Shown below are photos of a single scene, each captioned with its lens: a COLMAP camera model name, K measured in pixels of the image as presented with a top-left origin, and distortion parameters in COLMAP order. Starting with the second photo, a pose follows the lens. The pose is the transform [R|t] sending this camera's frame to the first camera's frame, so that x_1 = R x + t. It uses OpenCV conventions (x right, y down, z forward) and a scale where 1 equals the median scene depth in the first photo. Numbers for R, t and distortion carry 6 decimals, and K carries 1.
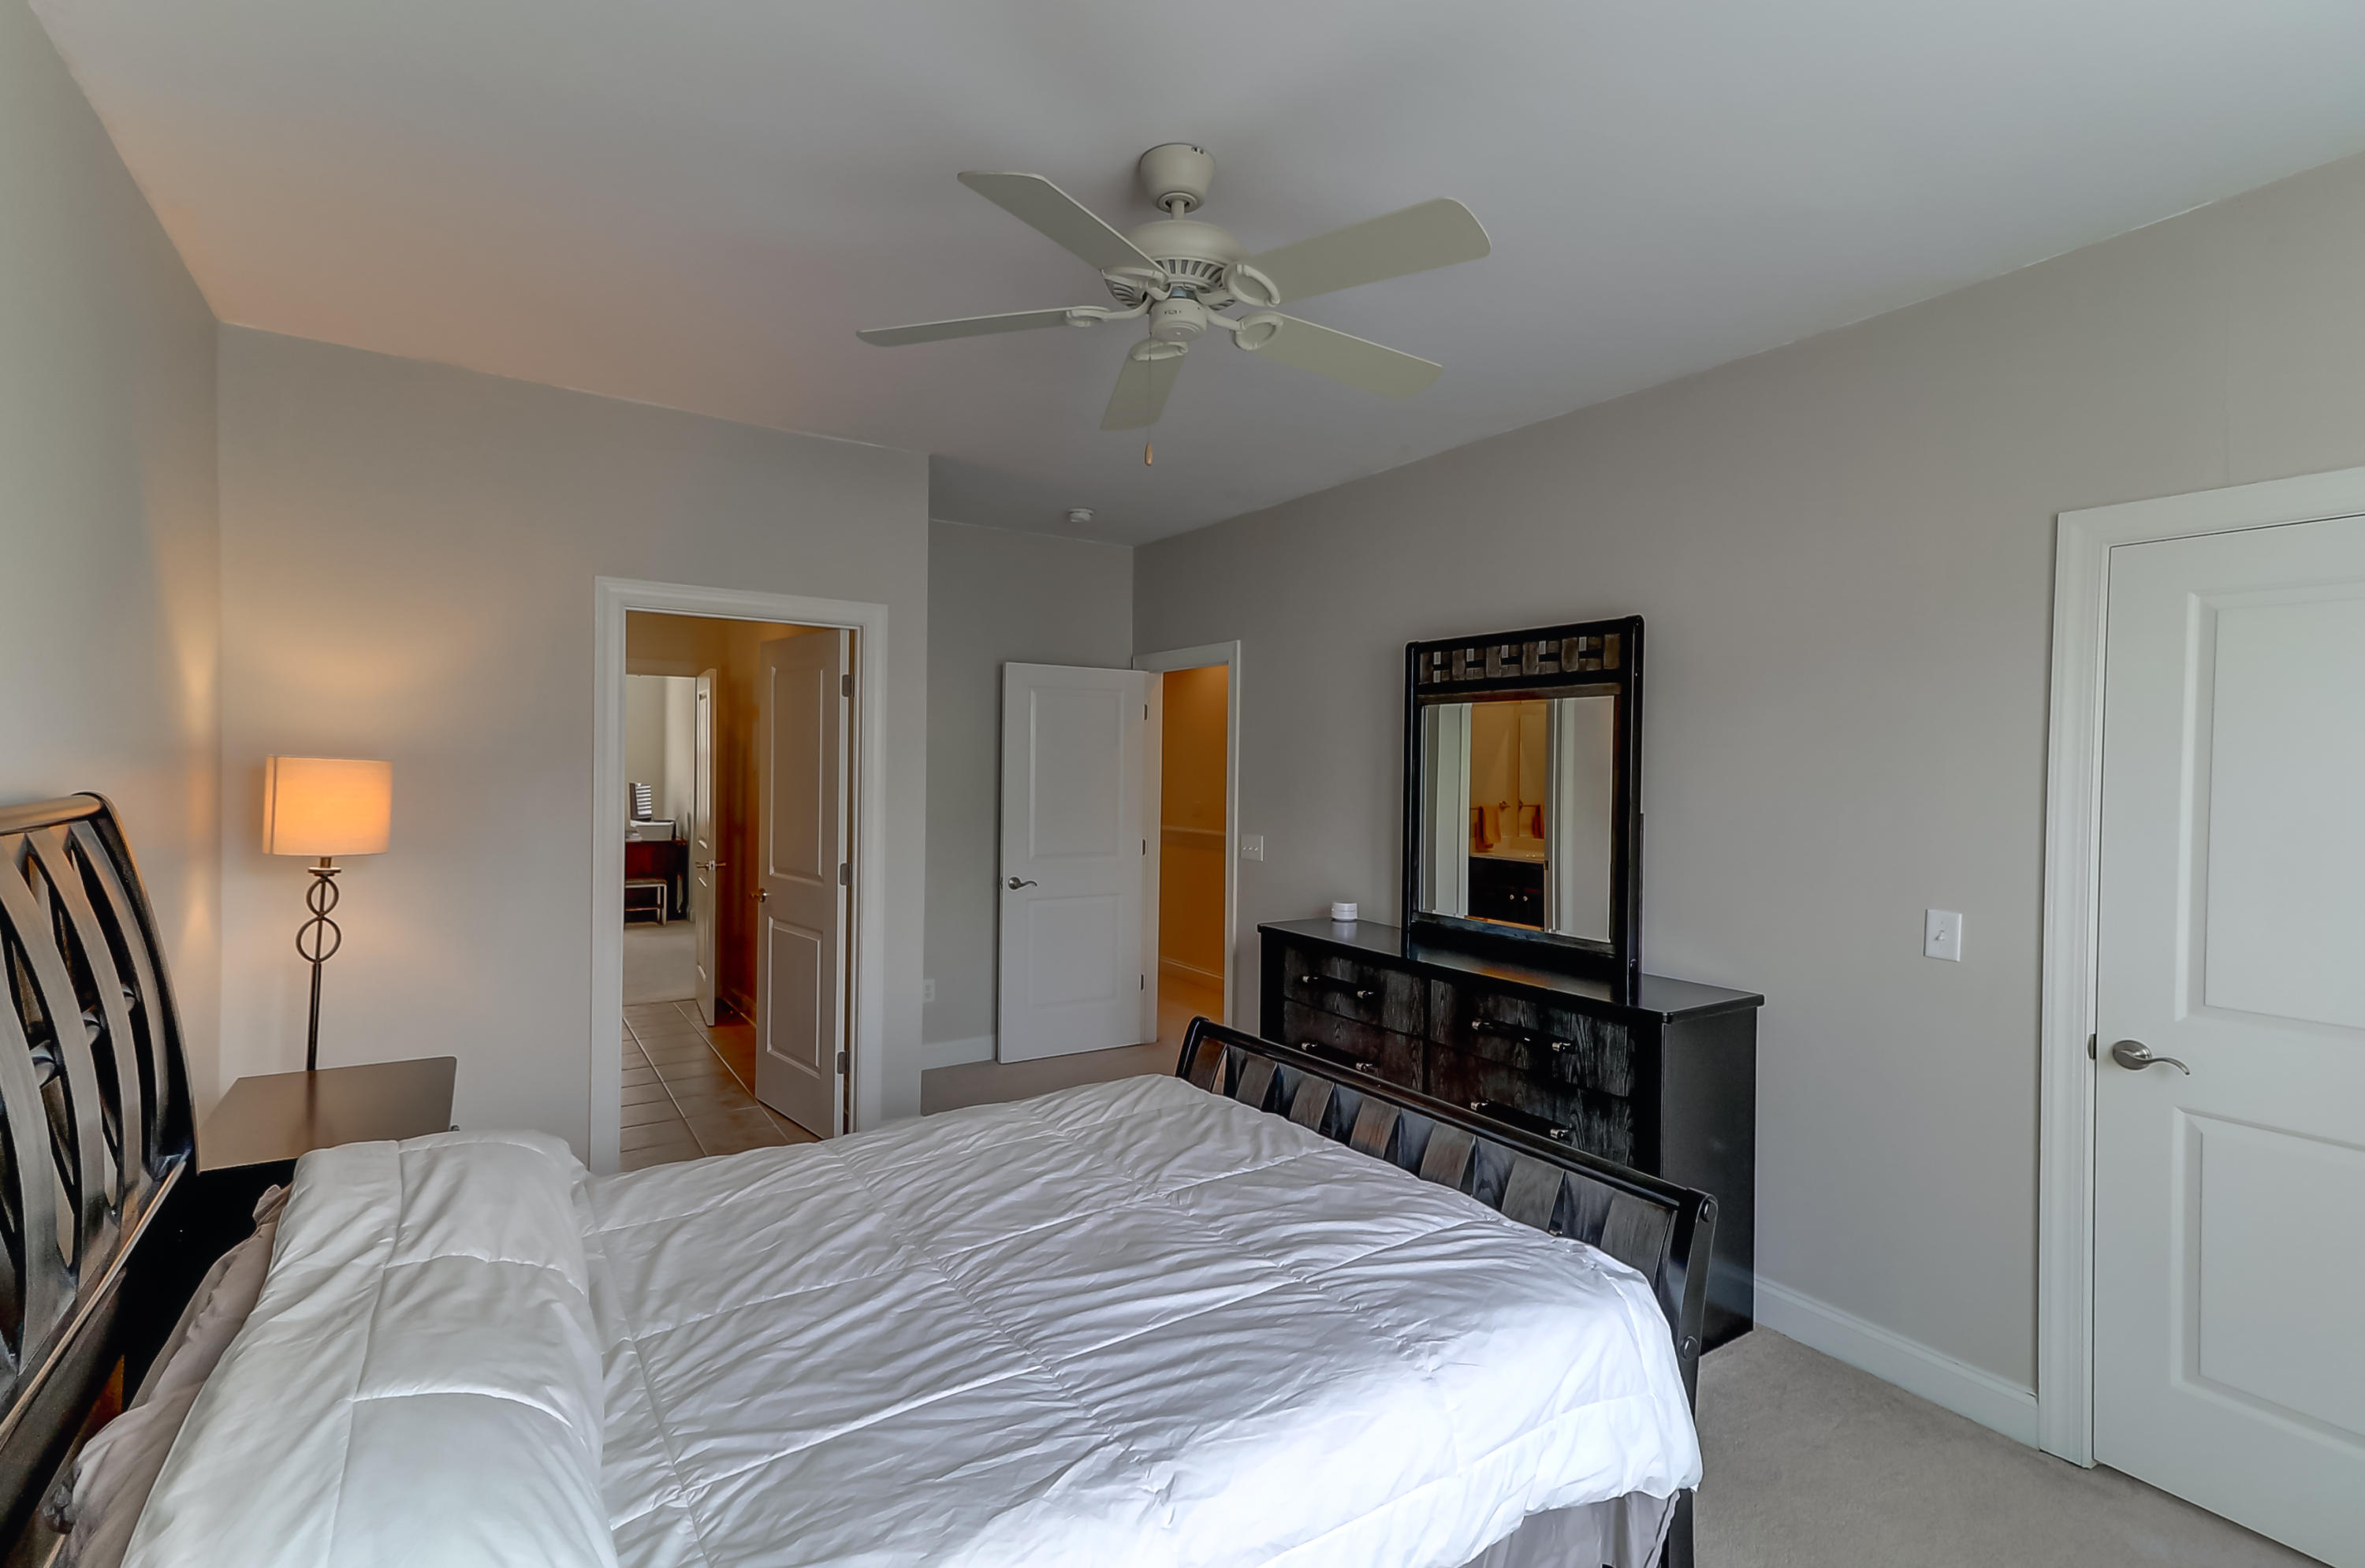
lens RADIAL K [[1091.4, 0, 1180.7], [0, 1091.4, 772.4], [0, 0, 1]] dist [0.033045, 0.000310]
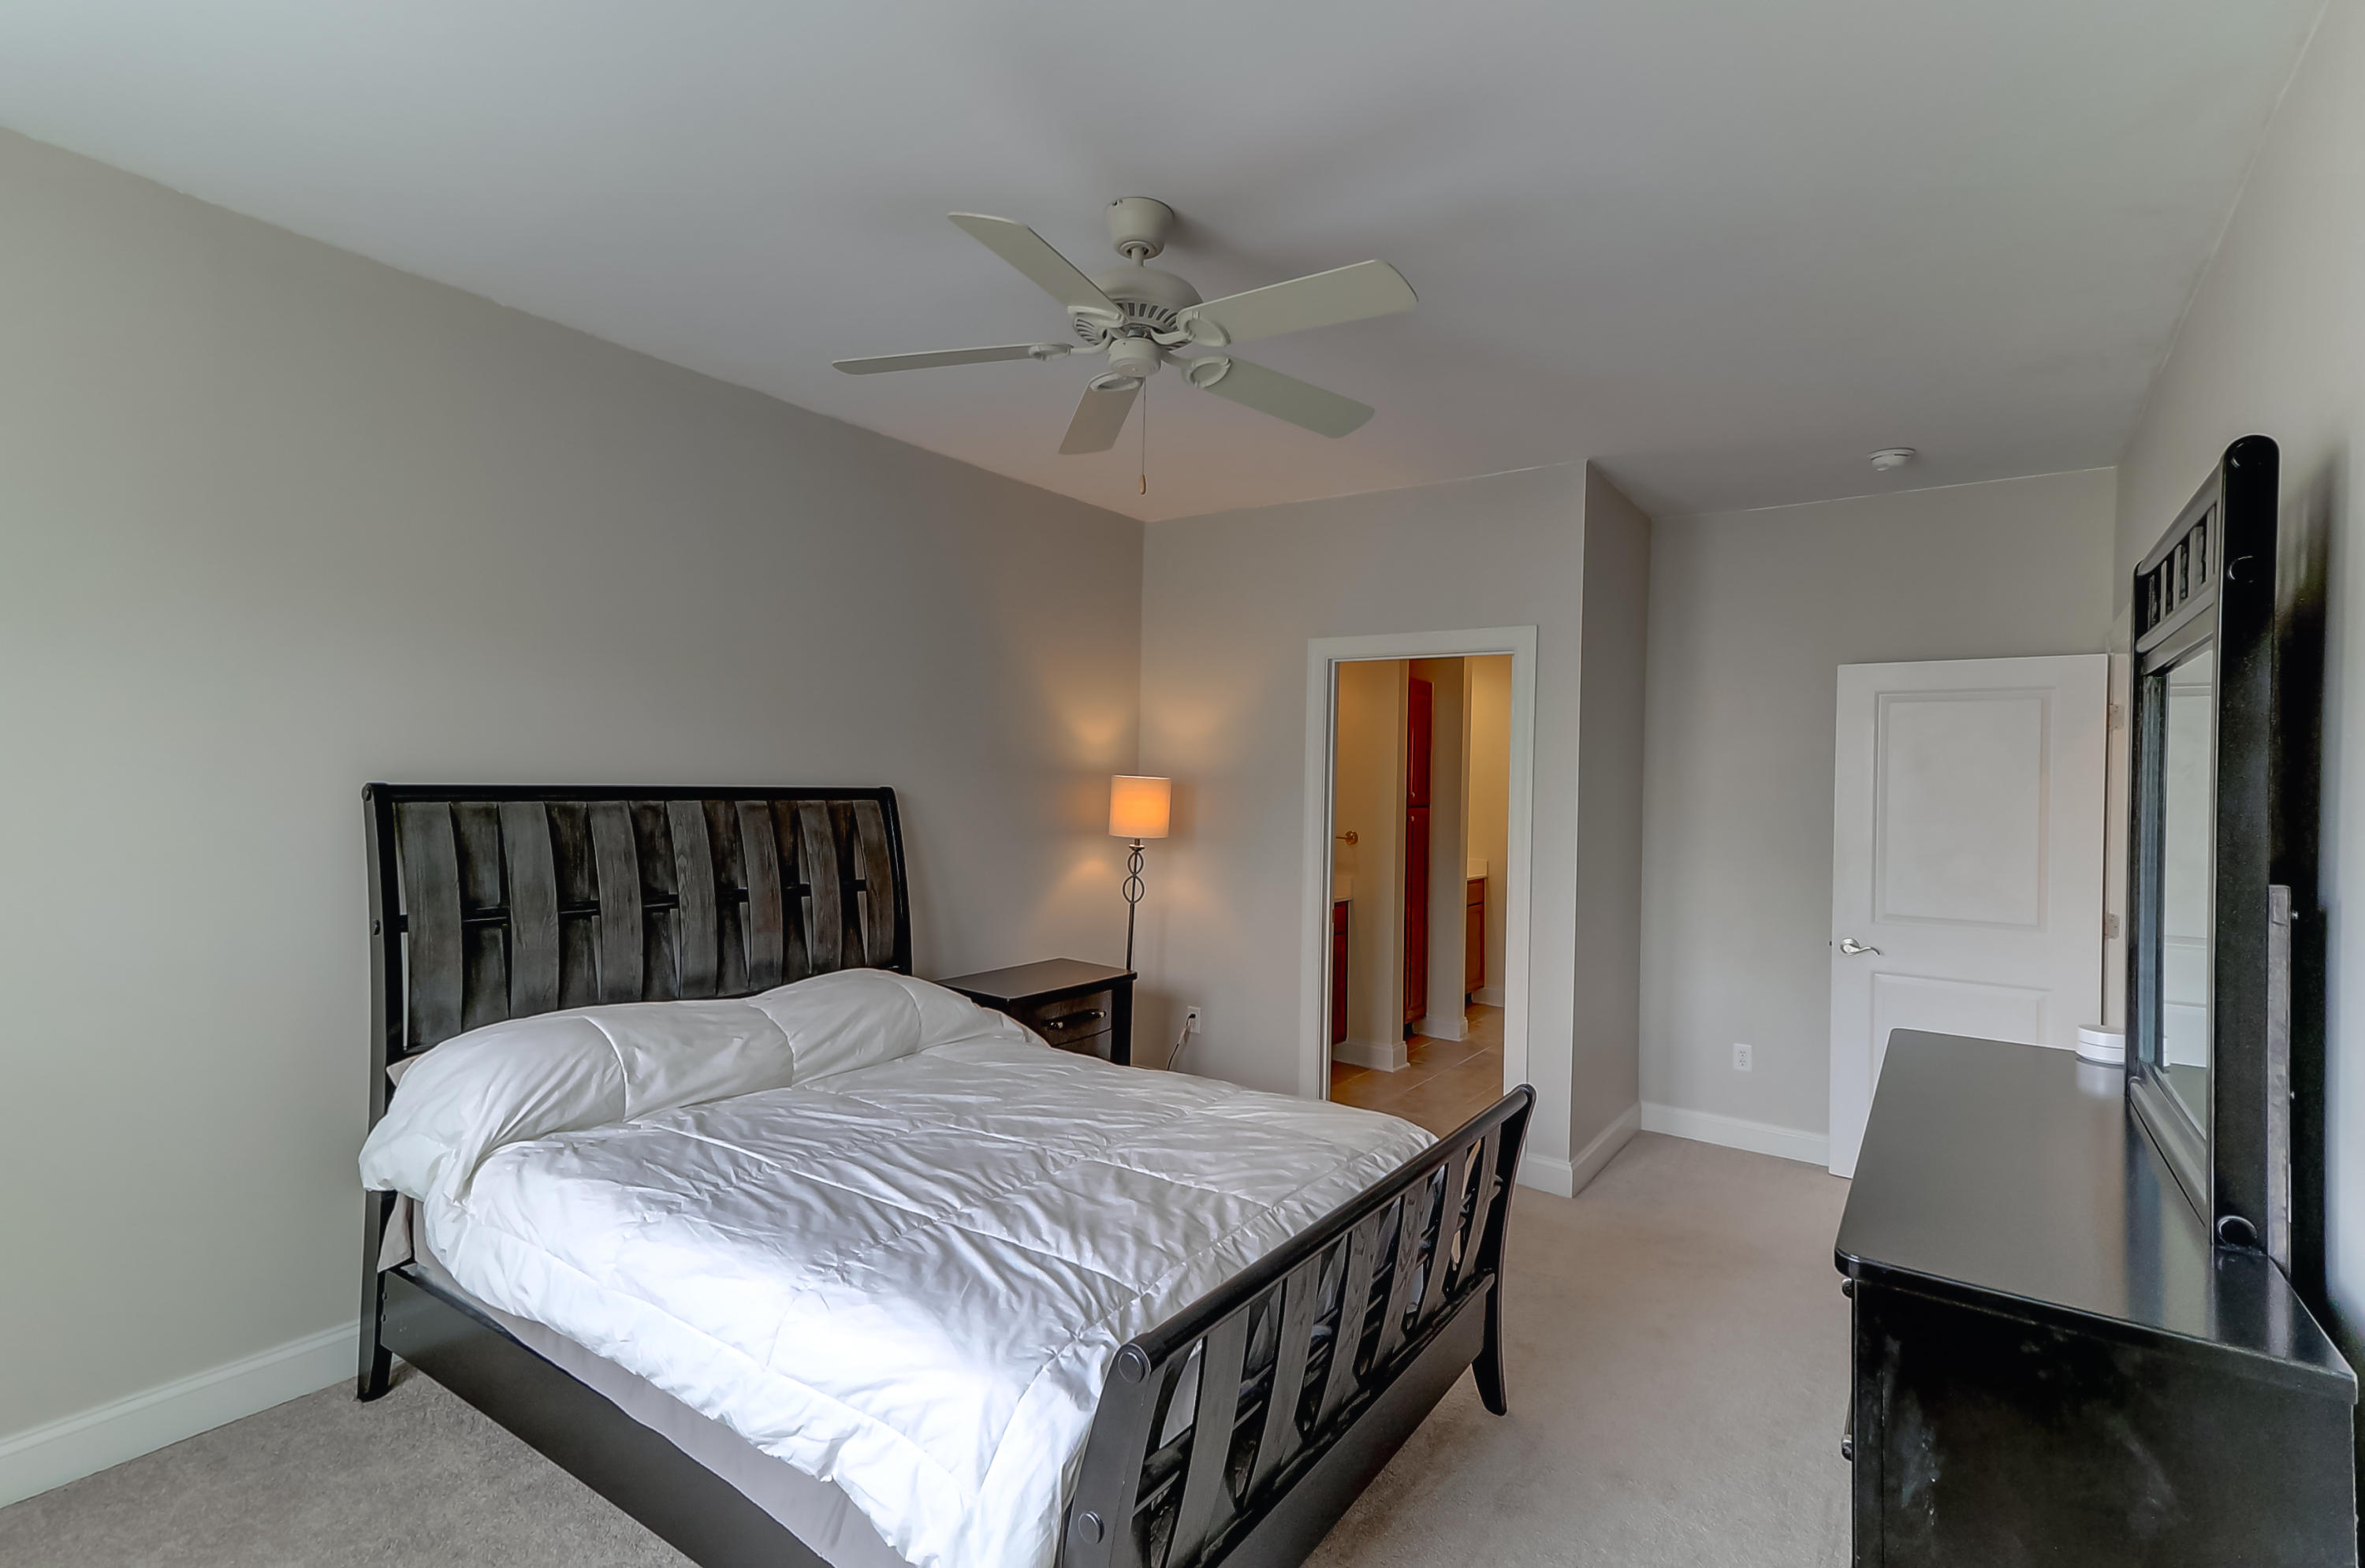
lens RADIAL K [[1086.6, 0, 1186.6], [0, 1086.6, 770.9], [0, 0, 1]] dist [0.039037, 0.000204]
pose [[0.373167, -0.012973, -0.927674, 1.145198], [-0.023619, 0.999445, -0.023477, 0.018632], [0.927464, 0.030672, 0.372653, 0.733698]]
